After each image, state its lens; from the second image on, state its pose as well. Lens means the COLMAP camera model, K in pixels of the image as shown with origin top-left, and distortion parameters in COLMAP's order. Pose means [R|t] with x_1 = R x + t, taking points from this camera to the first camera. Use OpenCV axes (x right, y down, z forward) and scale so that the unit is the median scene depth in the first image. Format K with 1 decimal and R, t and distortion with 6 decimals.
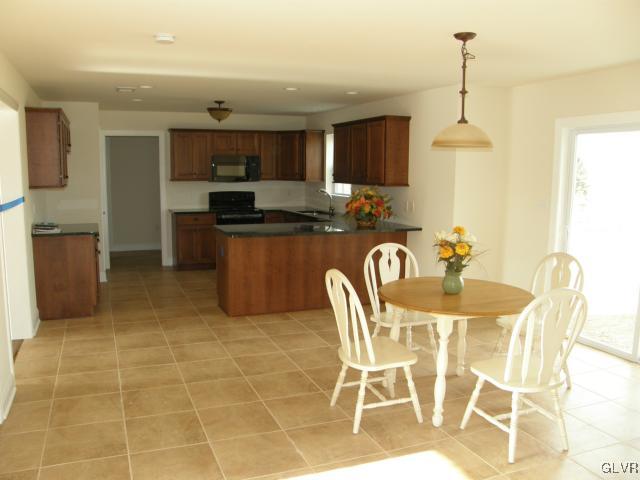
lens RADIAL K [[547.5, 0, 320.0], [0, 547.5, 240.0], [0, 0, 1]] dist [-0.160150, 0.141328]
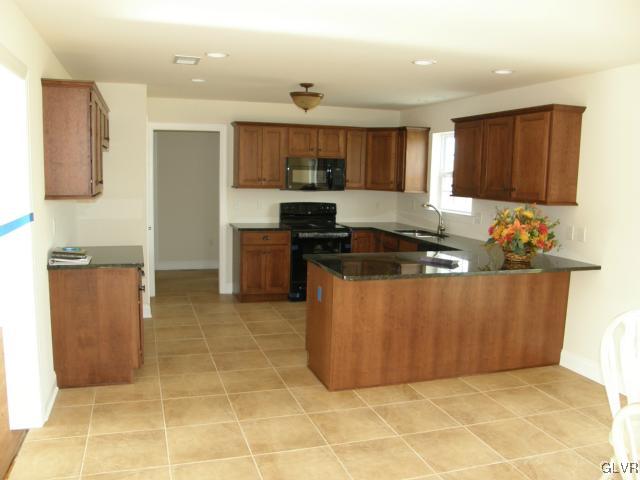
lens RADIAL K [[547.5, 0, 320.0], [0, 547.5, 240.0], [0, 0, 1]] dist [-0.160150, 0.141328]
pose [[0.997302, 0.024093, -0.069340, -0.126192], [-0.024689, 0.999665, -0.007747, -0.040681], [0.069130, 0.009438, 0.997563, 0.291051]]
